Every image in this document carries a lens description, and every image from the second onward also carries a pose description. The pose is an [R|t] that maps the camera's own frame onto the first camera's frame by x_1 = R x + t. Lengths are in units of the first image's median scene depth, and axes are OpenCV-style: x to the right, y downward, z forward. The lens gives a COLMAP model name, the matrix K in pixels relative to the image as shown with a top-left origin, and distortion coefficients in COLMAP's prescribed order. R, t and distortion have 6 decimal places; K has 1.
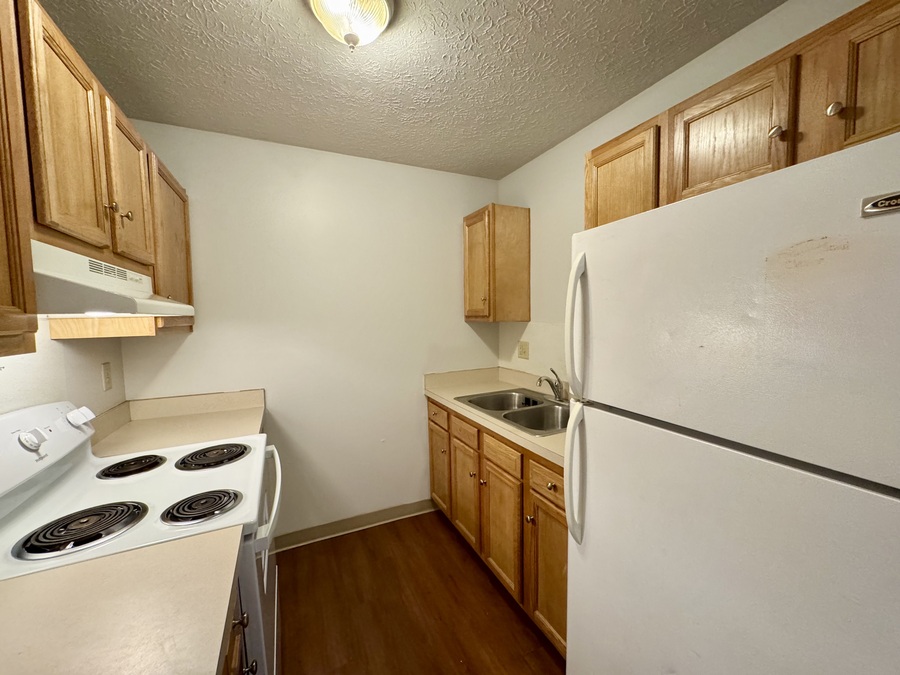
lens RADIAL K [[360.9, 0, 462.5], [0, 360.9, 333.6], [0, 0, 1]] dist [0.005151, -0.000857]
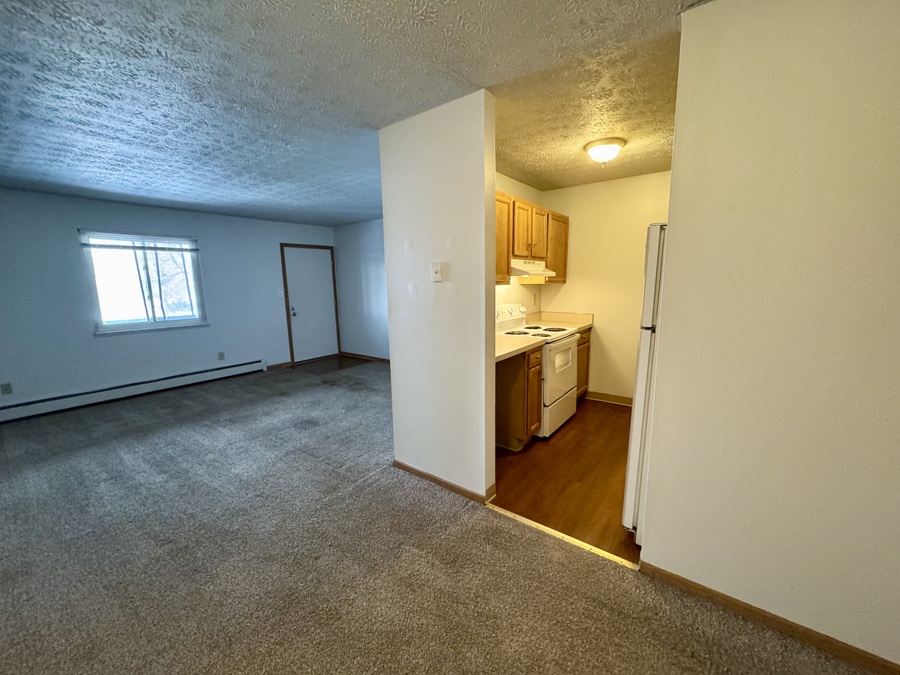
lens RADIAL K [[360.9, 0, 446.4], [0, 360.9, 335.0], [0, 0, 1]] dist [0.005151, -0.000857]
pose [[0.445755, 0.149610, -0.882564, 1.088125], [-0.042305, 0.988354, 0.146176, 0.017822], [0.894155, -0.027822, 0.446893, -0.747451]]
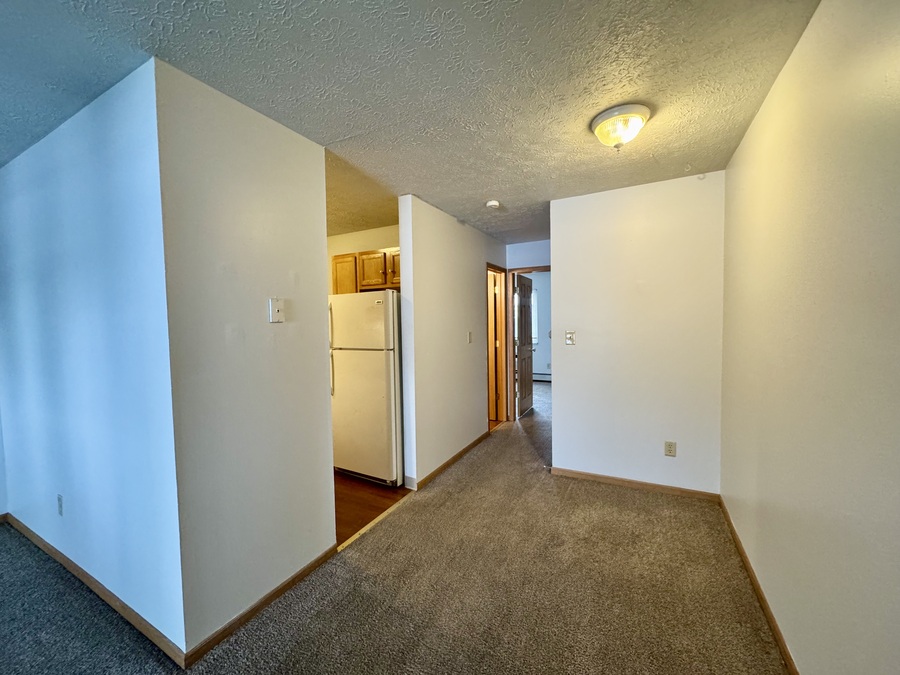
lens RADIAL K [[360.9, 0, 449.3], [0, 360.9, 335.3], [0, 0, 1]] dist [0.005151, -0.000857]
pose [[0.813576, -0.016606, 0.581222, -0.423847], [0.029944, 0.999462, -0.013359, 0.092587], [-0.580687, 0.028272, 0.813636, -1.373246]]
